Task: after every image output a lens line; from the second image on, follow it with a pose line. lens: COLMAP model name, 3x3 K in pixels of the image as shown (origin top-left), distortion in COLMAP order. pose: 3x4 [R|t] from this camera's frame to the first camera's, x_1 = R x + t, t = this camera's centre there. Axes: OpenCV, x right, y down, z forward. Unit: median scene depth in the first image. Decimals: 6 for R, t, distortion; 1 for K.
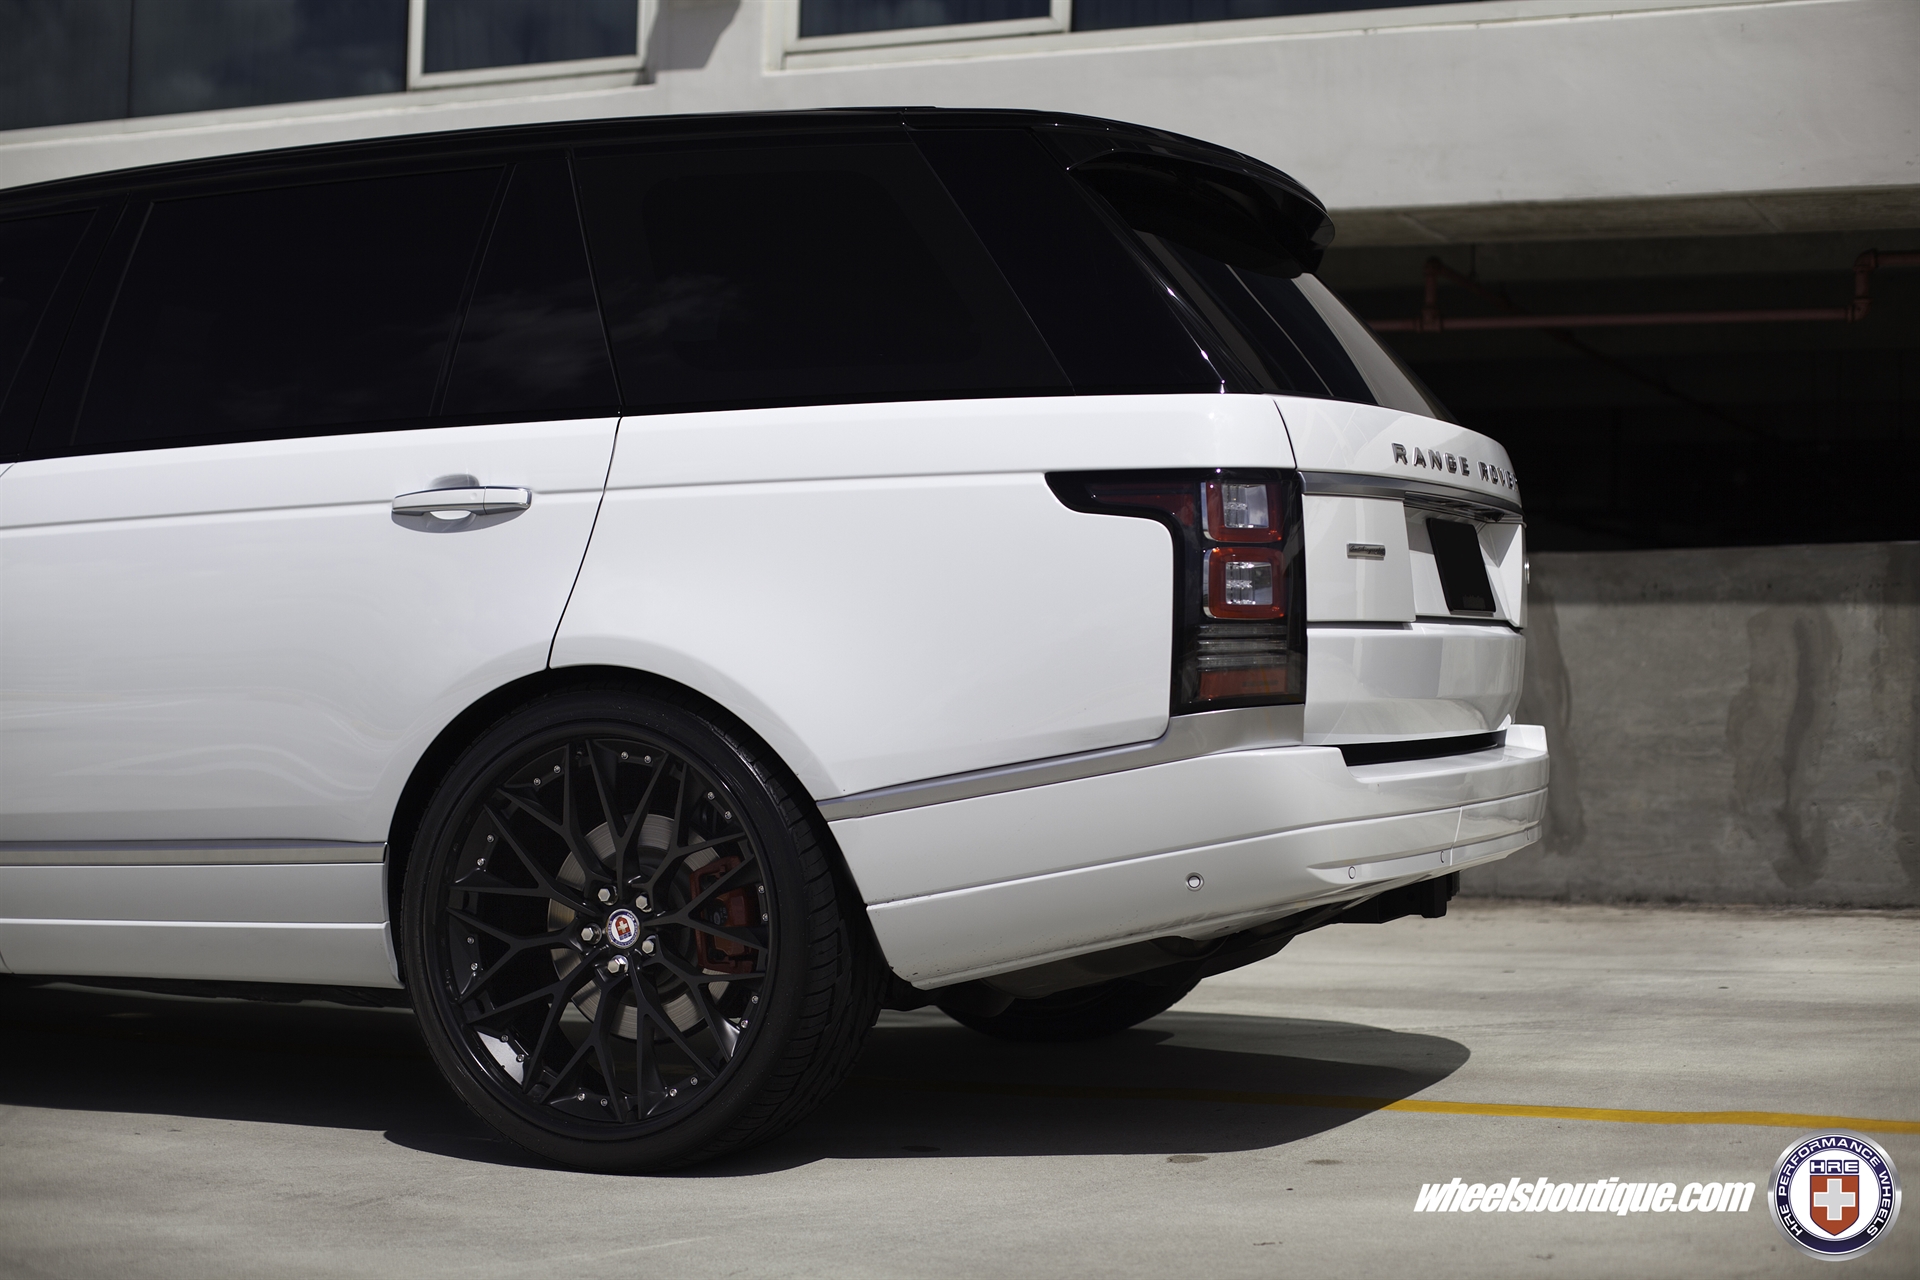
lens RADIAL K [[2787.9, 0, 960.0], [0, 2787.9, 640.0], [0, 0, 1]] dist [-0.119472, -0.013437]
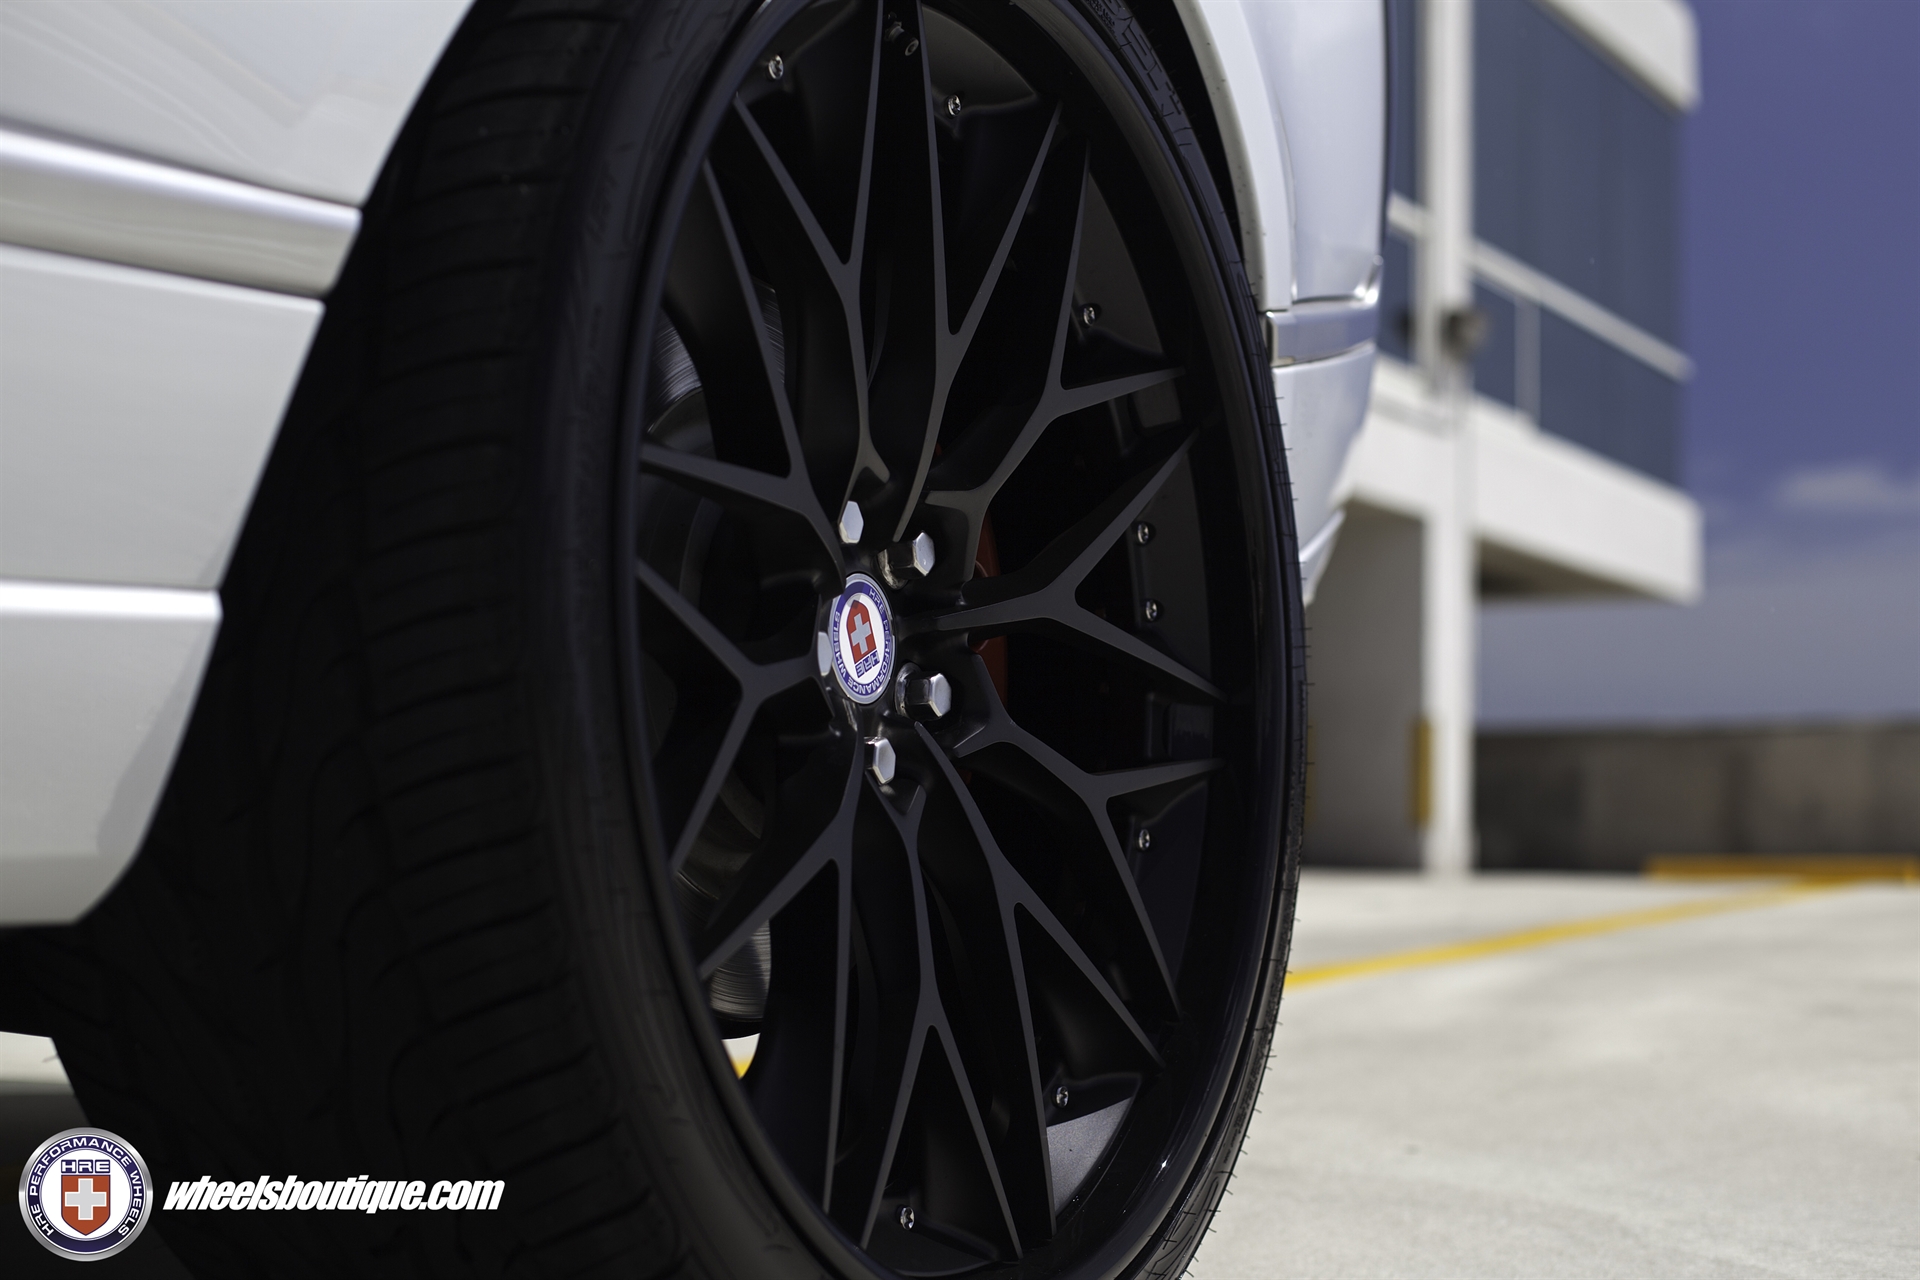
lens RADIAL K [[2909.2, 0, 995.0], [0, 2909.2, 639.1], [0, 0, 1]] dist [-0.110968, -0.031596]
pose [[0.051690, 0.062976, 0.996676, -0.204517], [-0.018877, 0.997893, -0.062074, 0.057609], [-0.998485, -0.015605, 0.052769, 0.453032]]
